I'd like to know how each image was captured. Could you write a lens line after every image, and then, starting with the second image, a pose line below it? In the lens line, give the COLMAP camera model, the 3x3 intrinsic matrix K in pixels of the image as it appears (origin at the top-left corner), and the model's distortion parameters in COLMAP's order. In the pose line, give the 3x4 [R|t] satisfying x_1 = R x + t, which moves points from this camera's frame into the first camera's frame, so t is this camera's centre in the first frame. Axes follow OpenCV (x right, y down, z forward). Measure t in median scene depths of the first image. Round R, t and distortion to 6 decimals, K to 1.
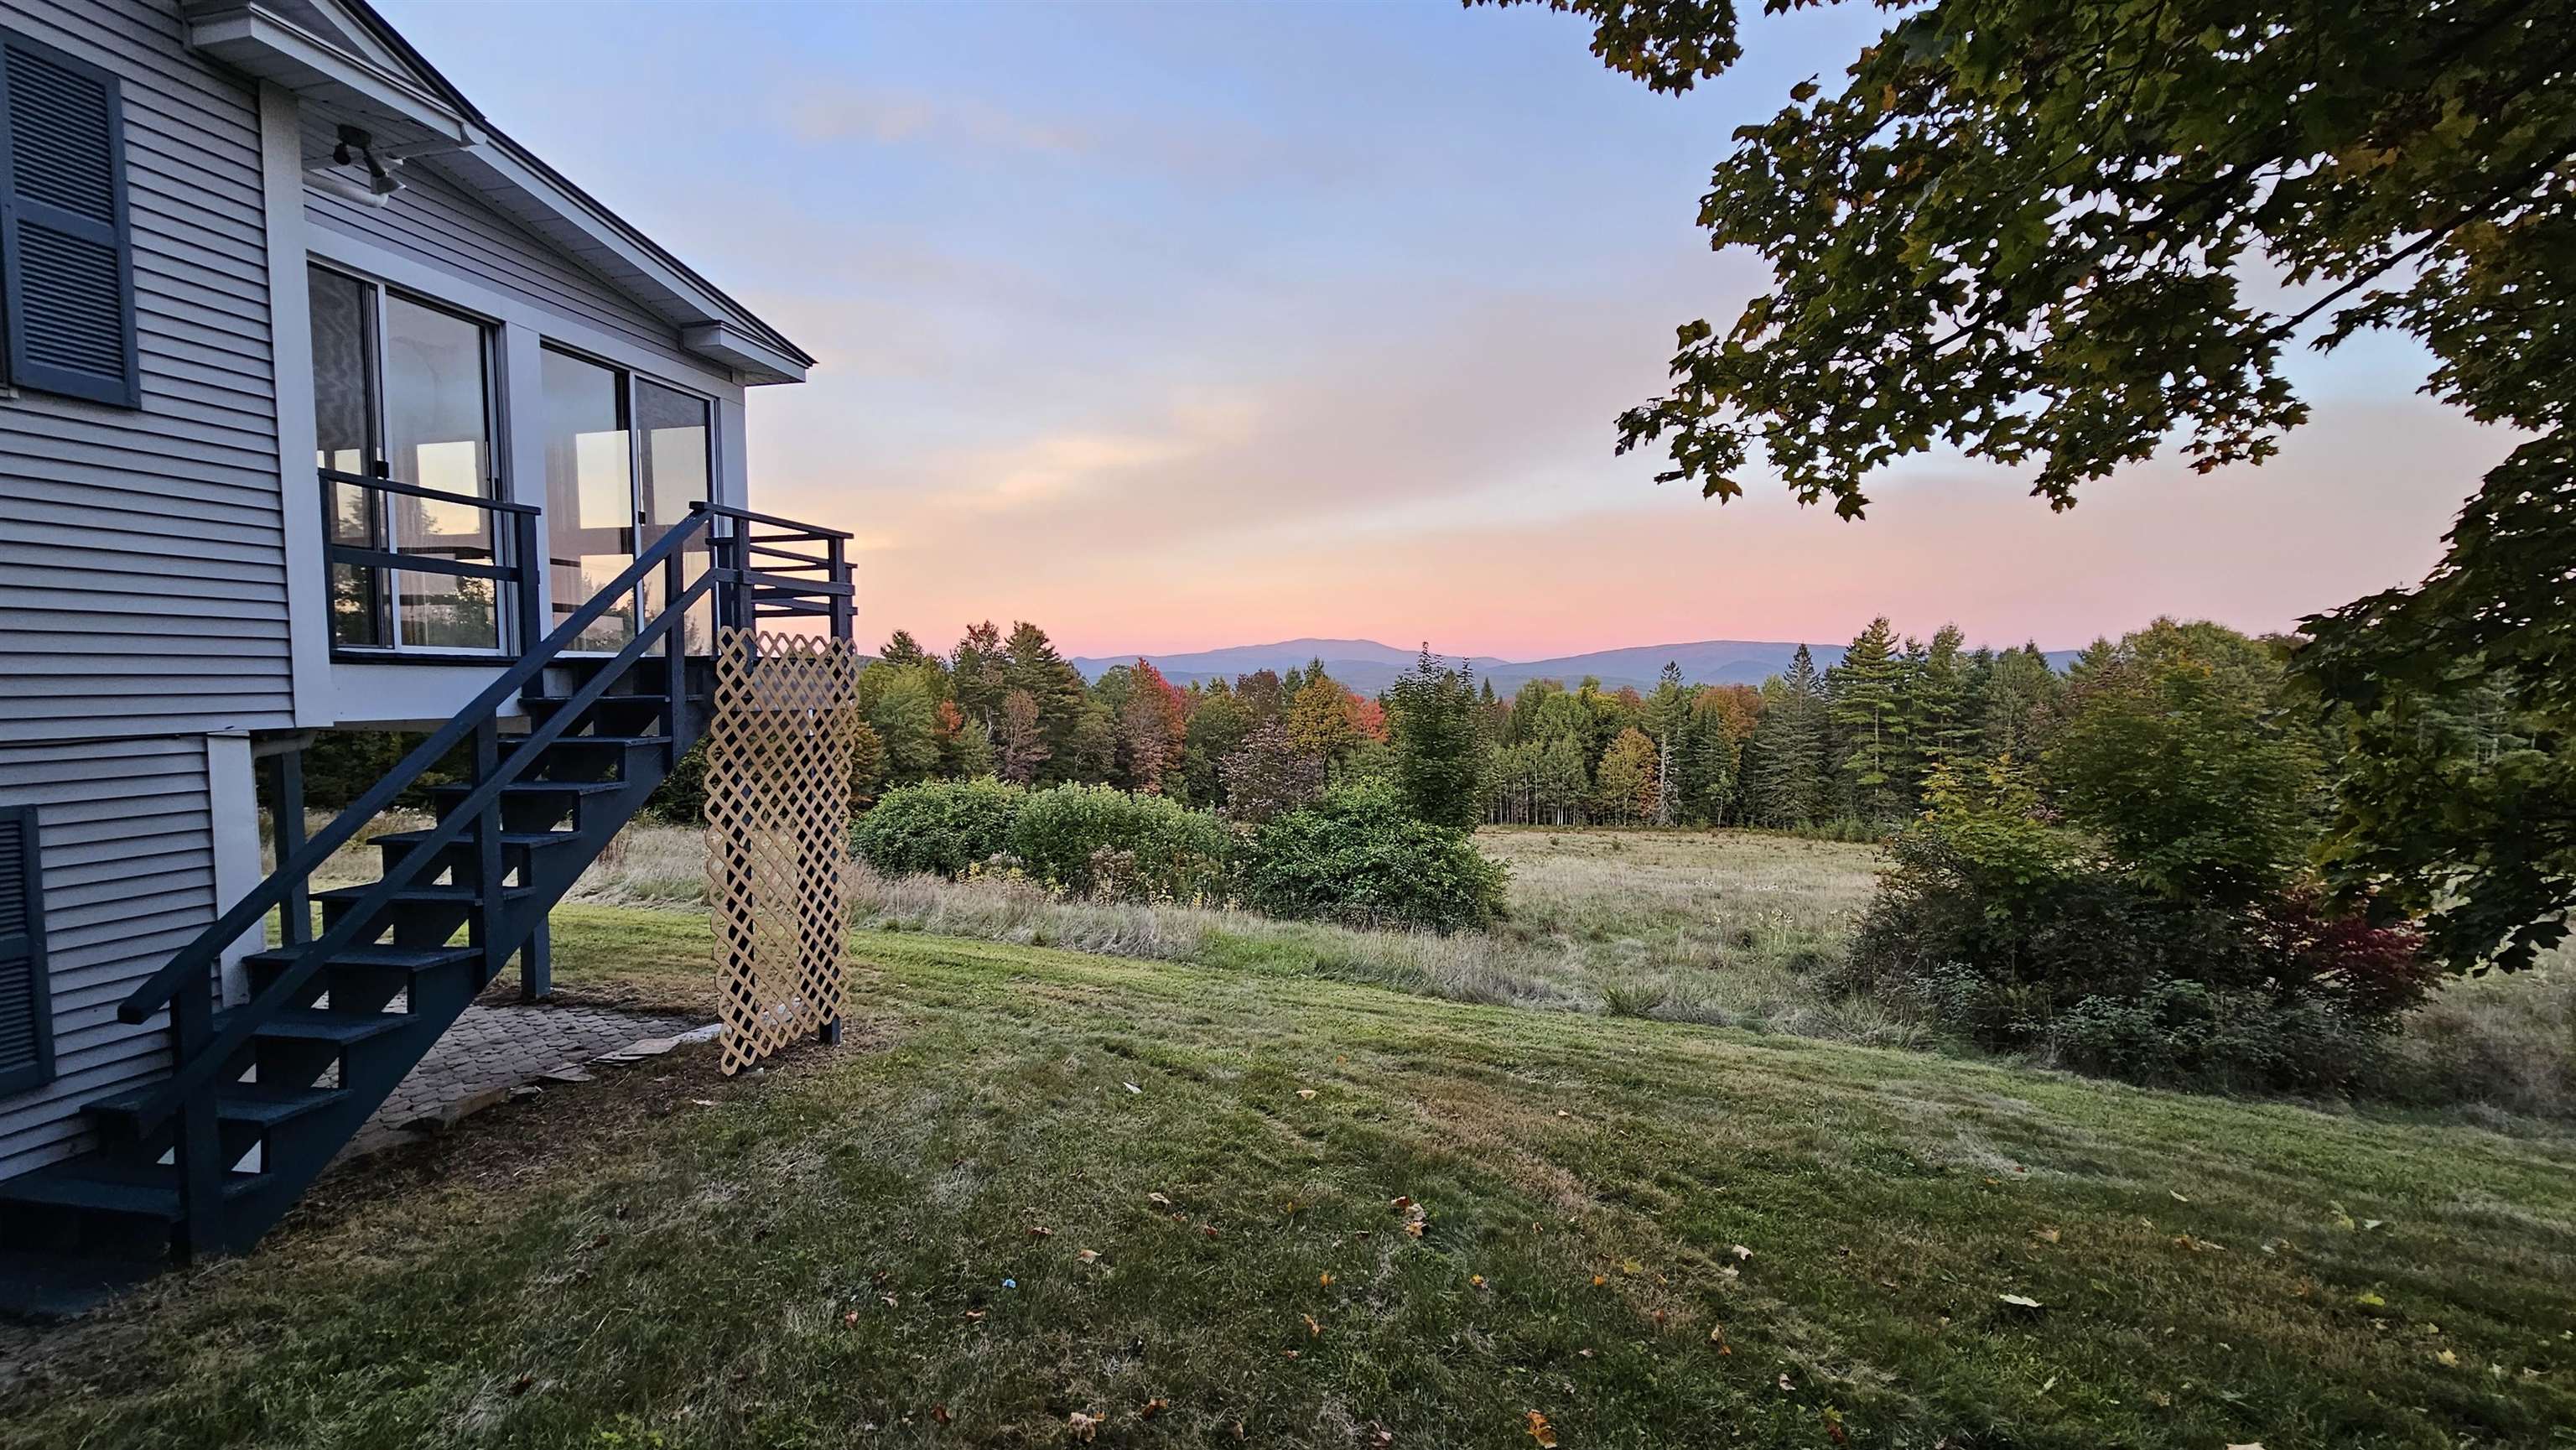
lens RADIAL K [[1050.5, 0, 1271.5], [0, 1050.5, 746.2], [0, 0, 1]] dist [-0.008264, 0.001377]
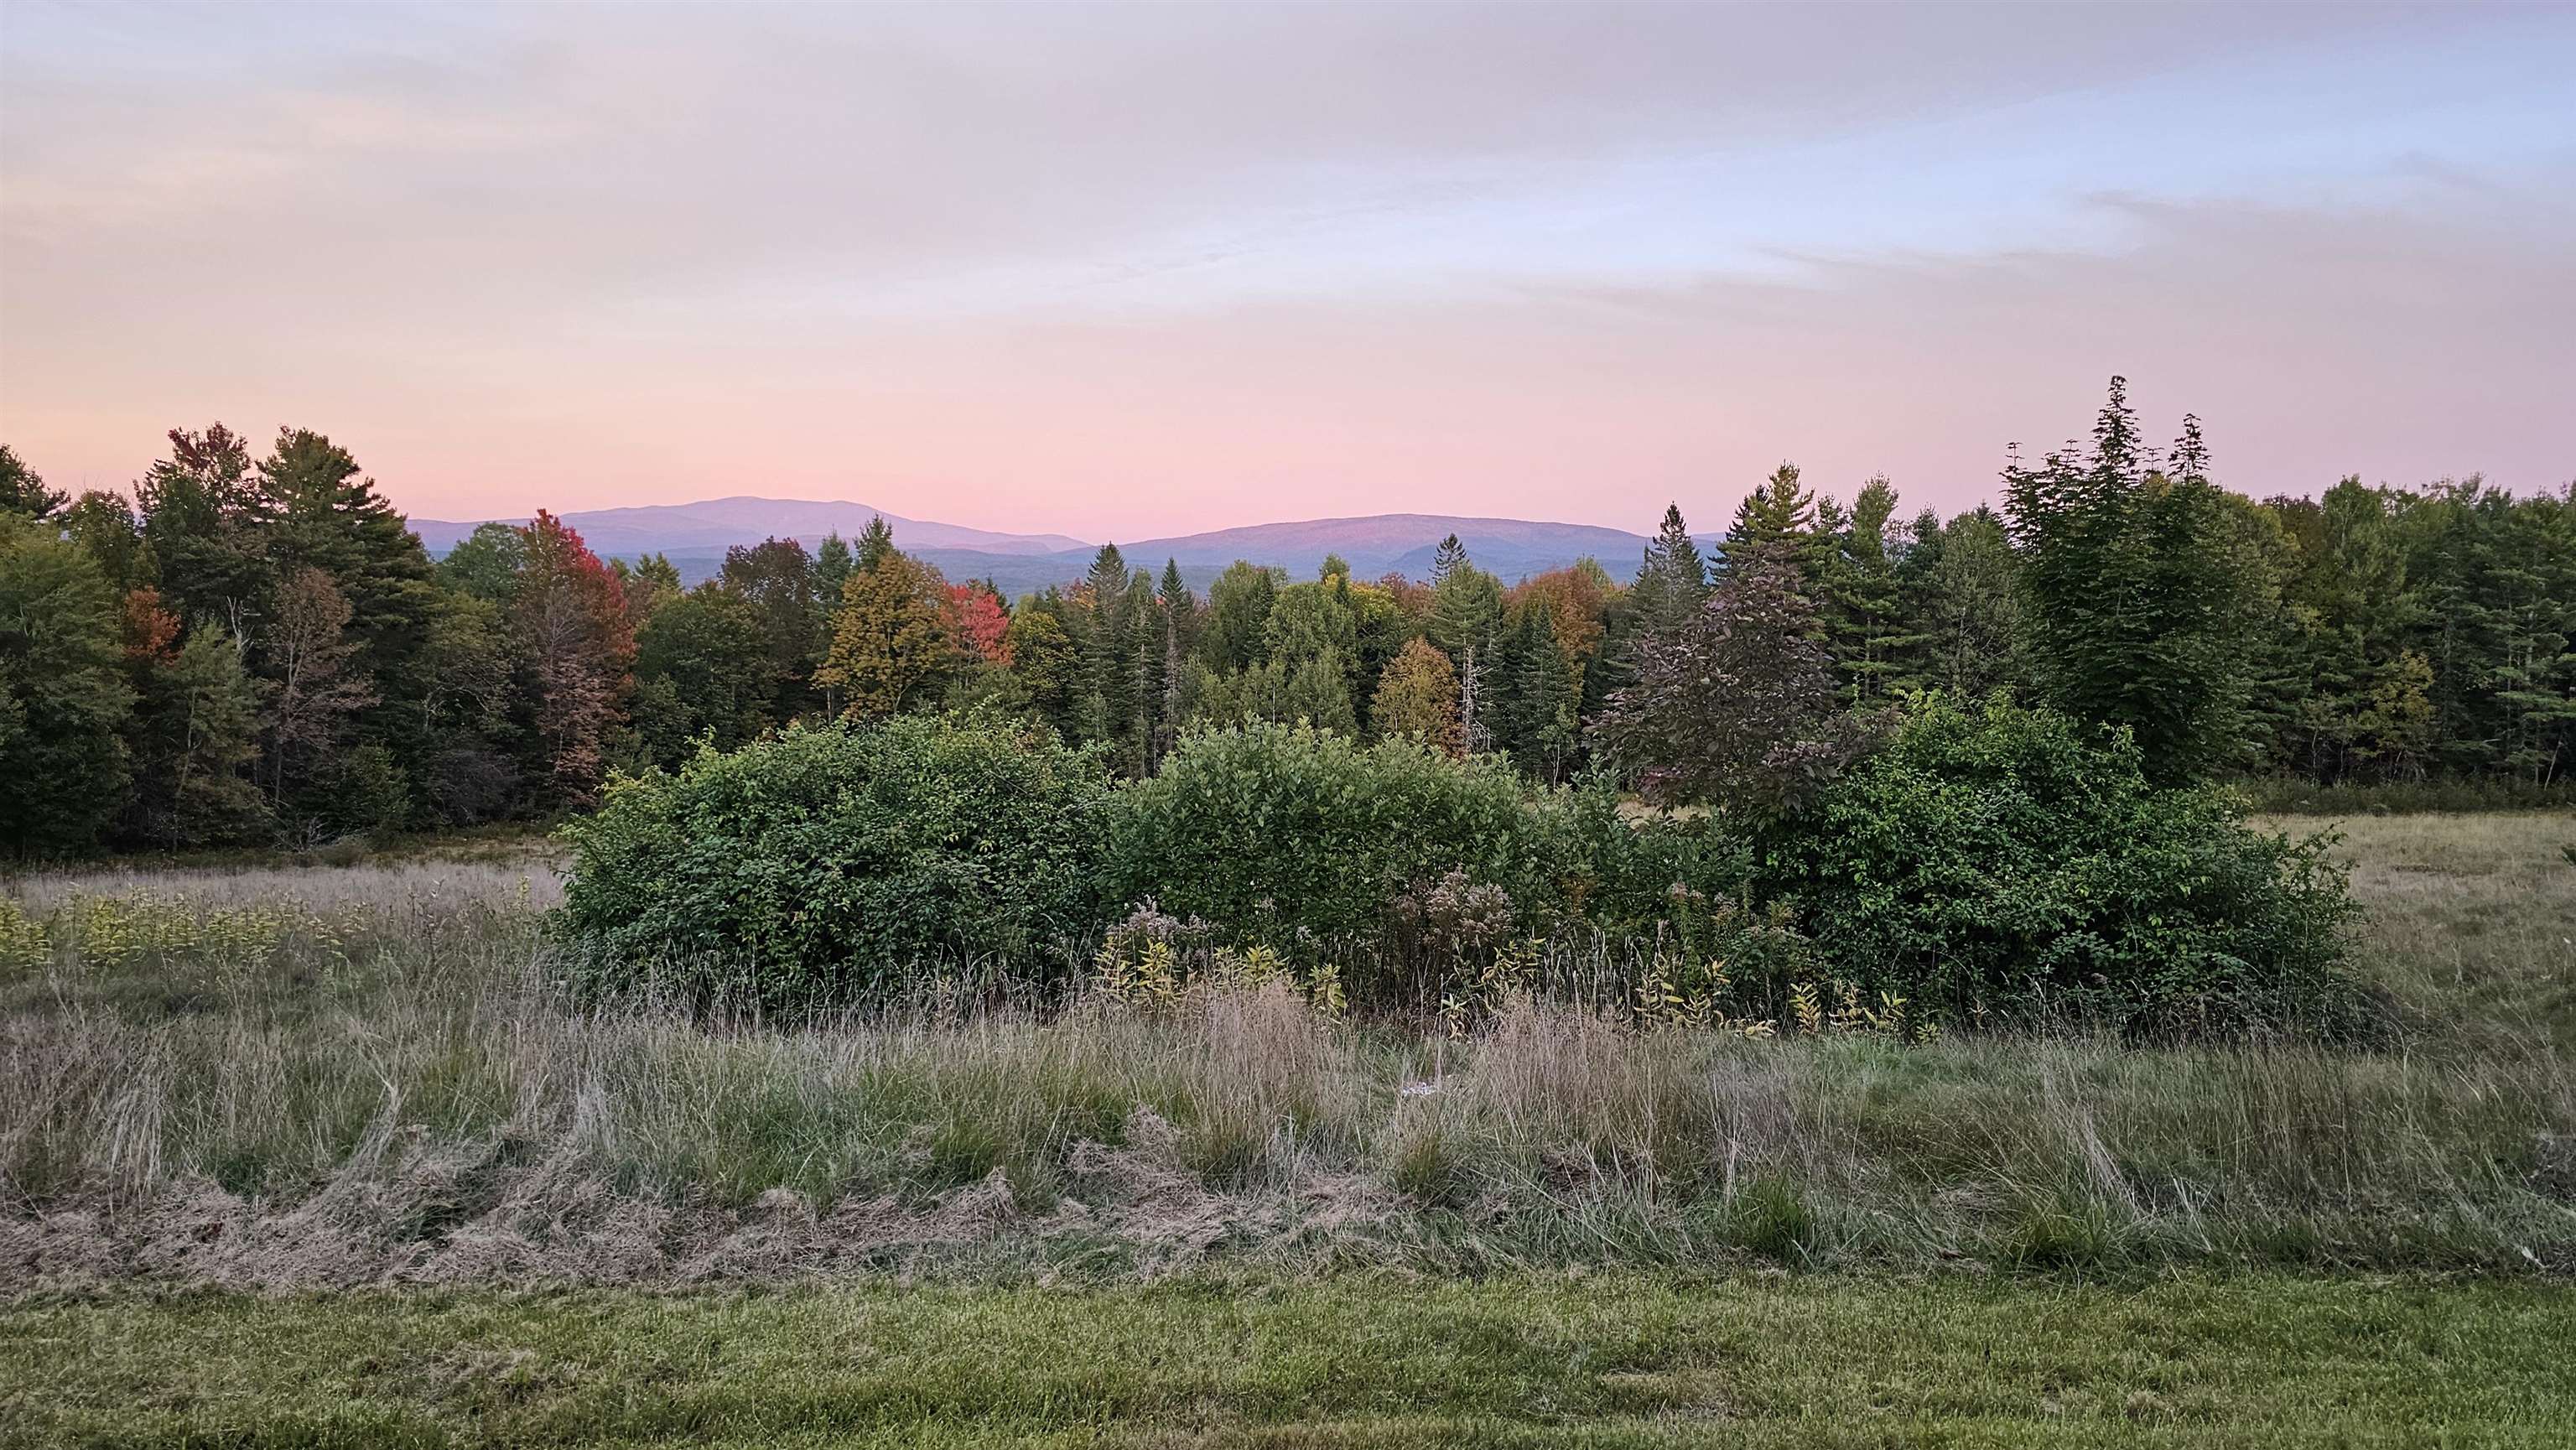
lens RADIAL K [[1719.7, 0, 1291.2], [0, 1719.7, 728.5], [0, 0, 1]] dist [0.077283, -0.077122]
pose [[0.945819, -0.023654, 0.323833, -0.066593], [0.014215, 0.999403, 0.031481, 0.003099], [-0.324384, -0.025172, 0.945591, 0.065768]]
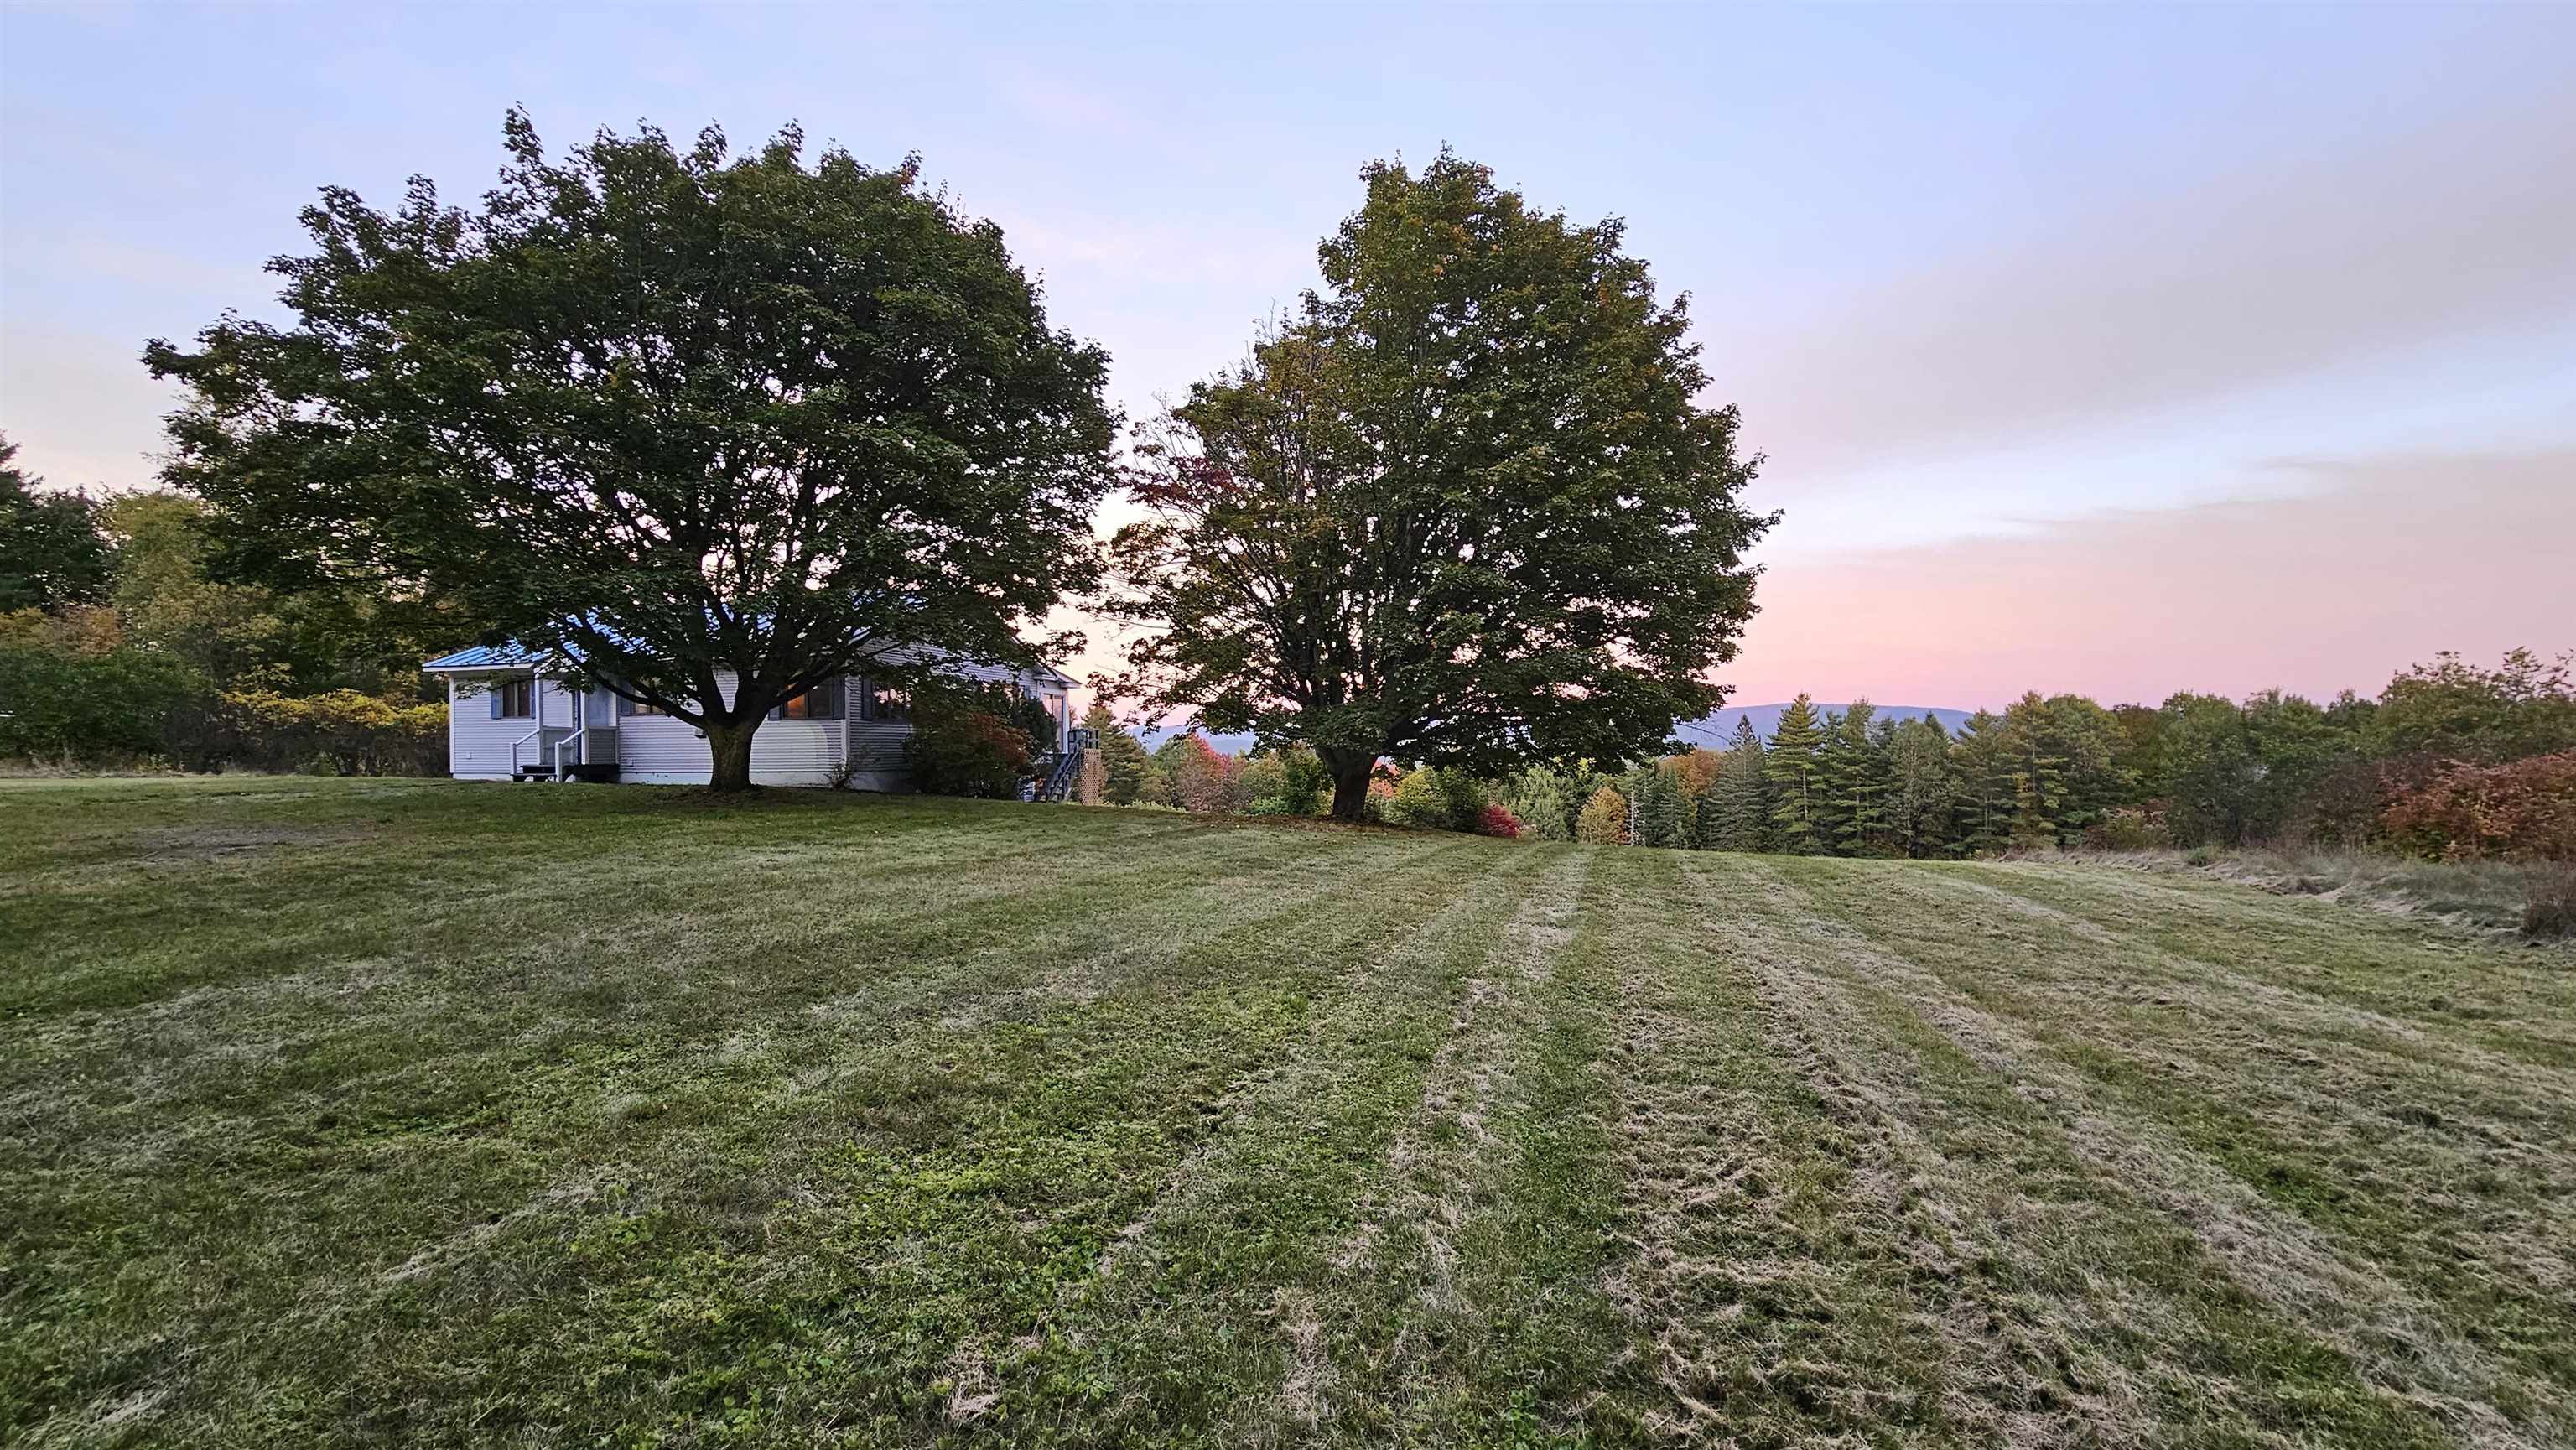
lens RADIAL K [[1050.5, 0, 1257.2], [0, 1050.5, 750.1], [0, 0, 1]] dist [-0.008264, 0.001377]
pose [[0.998243, -0.008377, -0.058656, 0.024771], [0.004976, 0.998310, -0.057893, 0.008512], [0.059041, 0.057499, 0.996598, -0.220797]]
